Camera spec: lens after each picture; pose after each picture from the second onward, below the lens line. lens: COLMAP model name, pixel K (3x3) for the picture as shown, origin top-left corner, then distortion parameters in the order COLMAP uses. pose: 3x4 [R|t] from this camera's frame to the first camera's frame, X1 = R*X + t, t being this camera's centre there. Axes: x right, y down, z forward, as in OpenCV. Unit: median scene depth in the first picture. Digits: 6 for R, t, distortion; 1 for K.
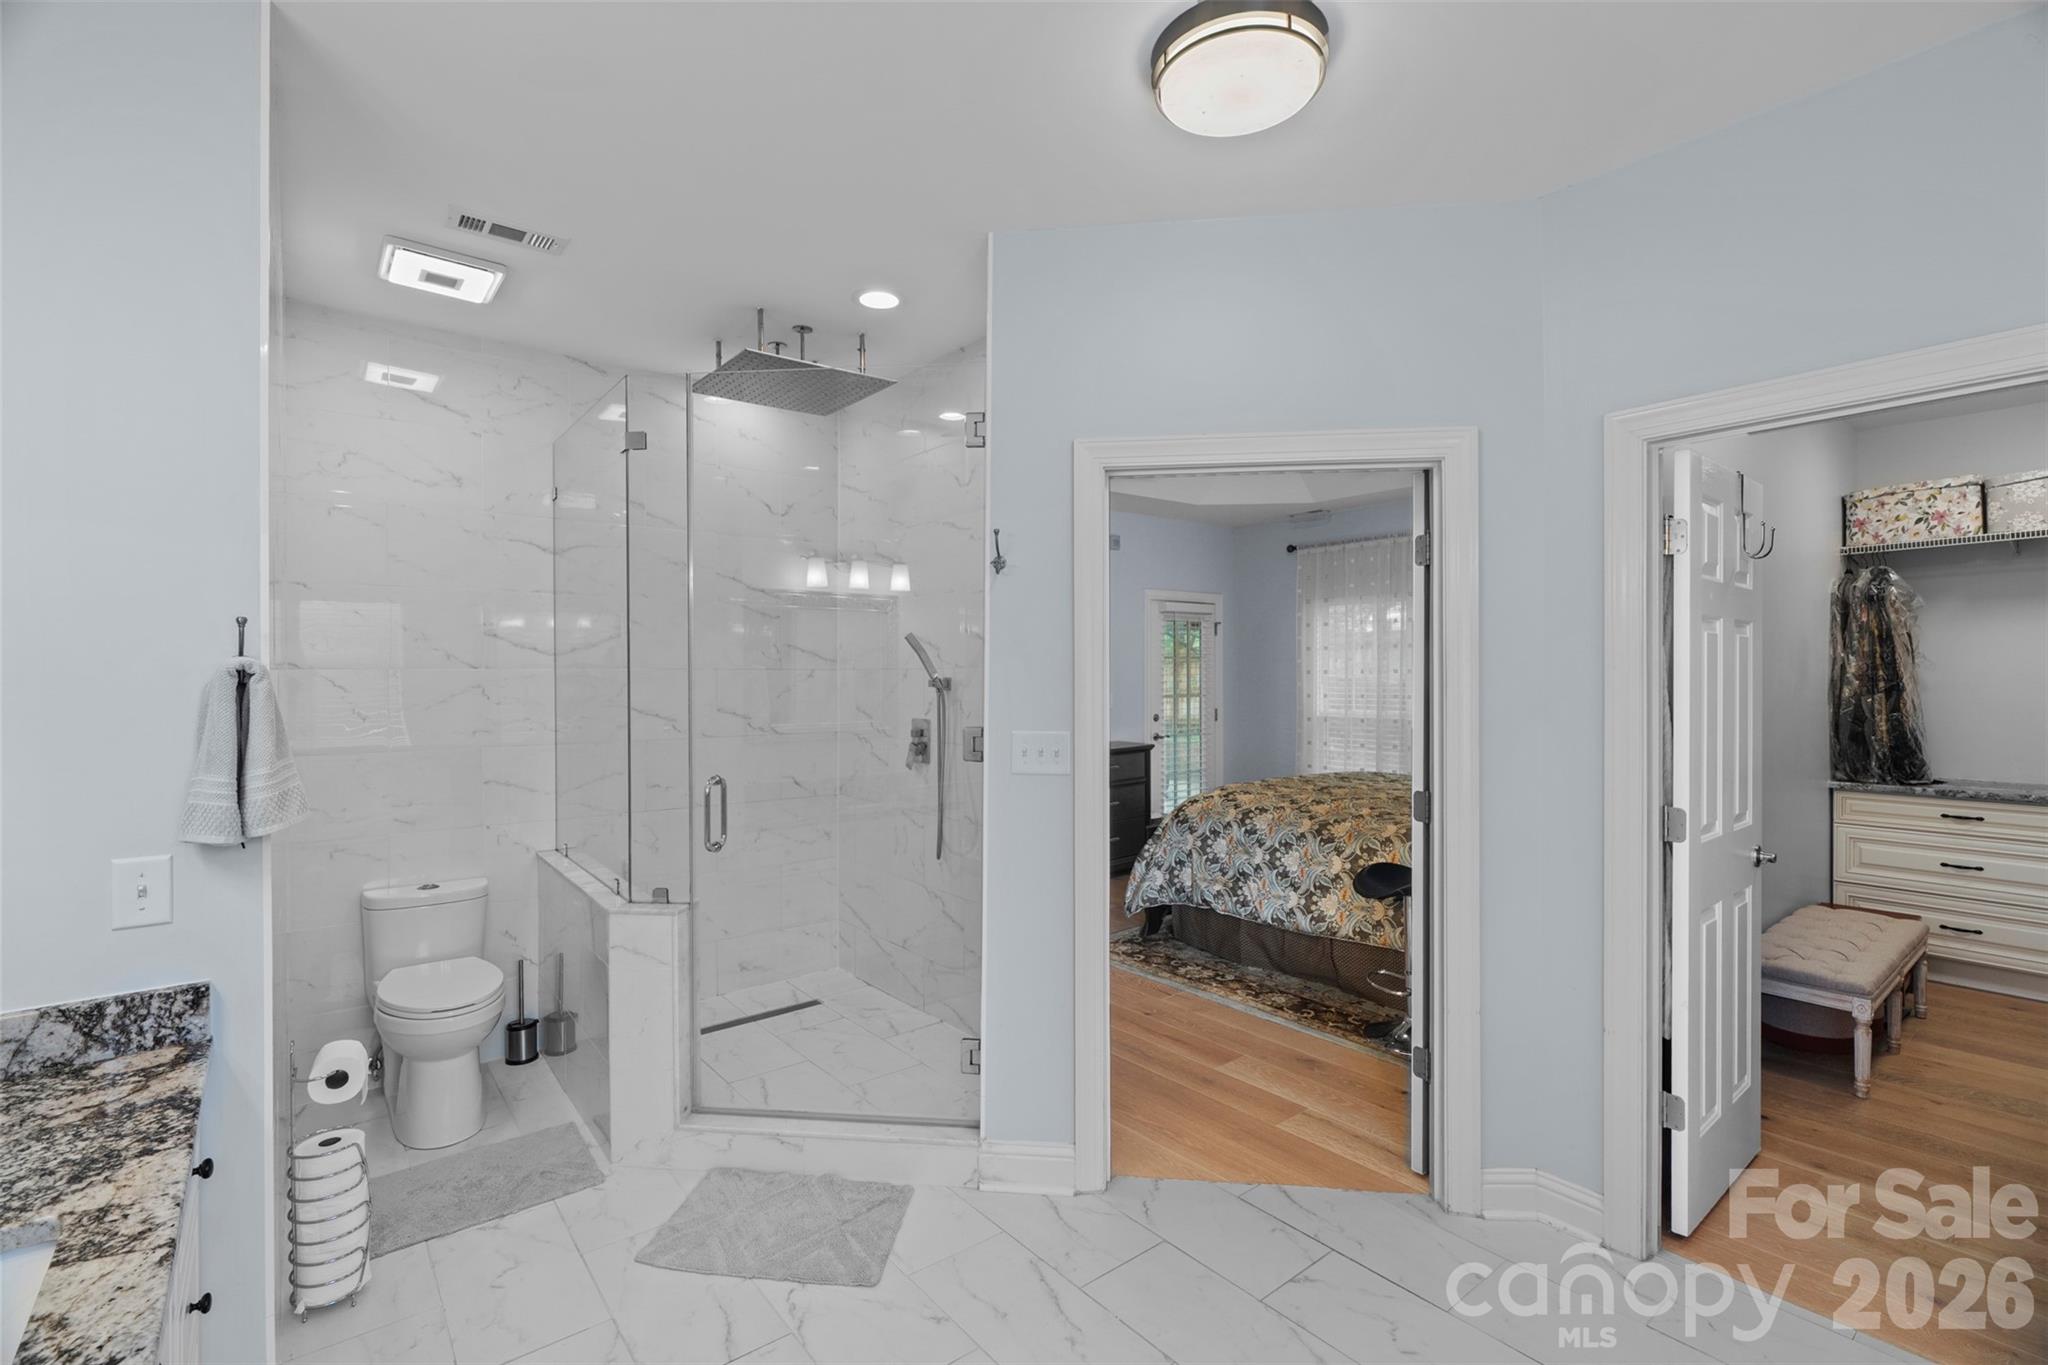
lens RADIAL K [[930.7, 0, 1024.0], [0, 930.7, 682.5], [0, 0, 1]] dist [-0.003061, 0.000803]
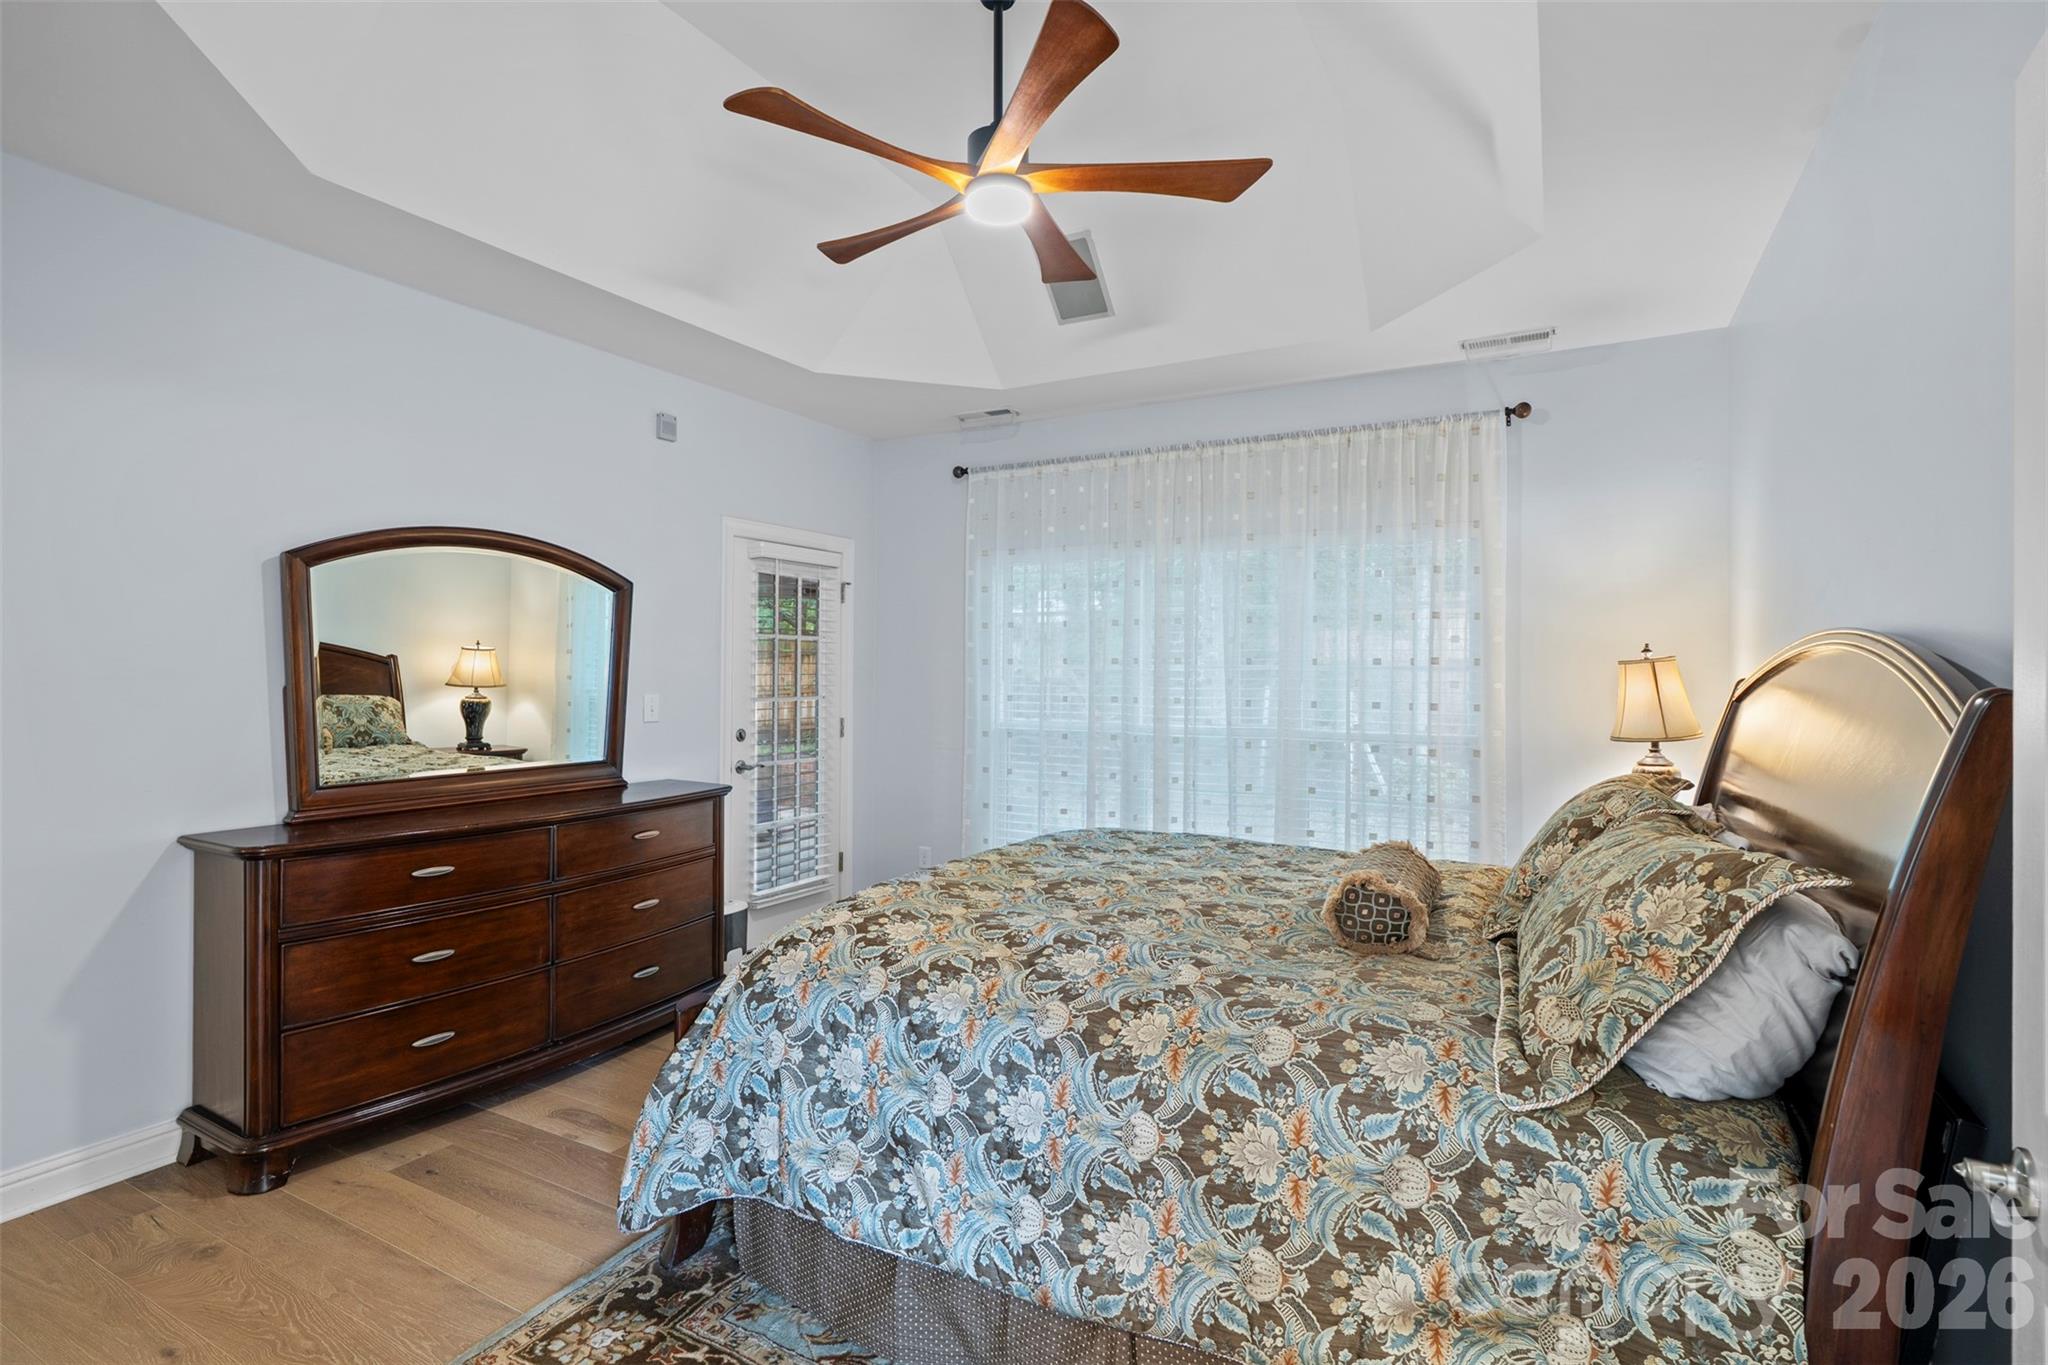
lens RADIAL K [[971.0, 0, 1039.7], [0, 971.0, 673.1], [0, 0, 1]] dist [-0.001306, 0.000012]
pose [[0.919963, 0.008895, 0.391904, 0.117451], [-0.006112, 0.999946, -0.008347, 0.003768], [-0.391958, 0.005284, 0.919968, 0.564397]]
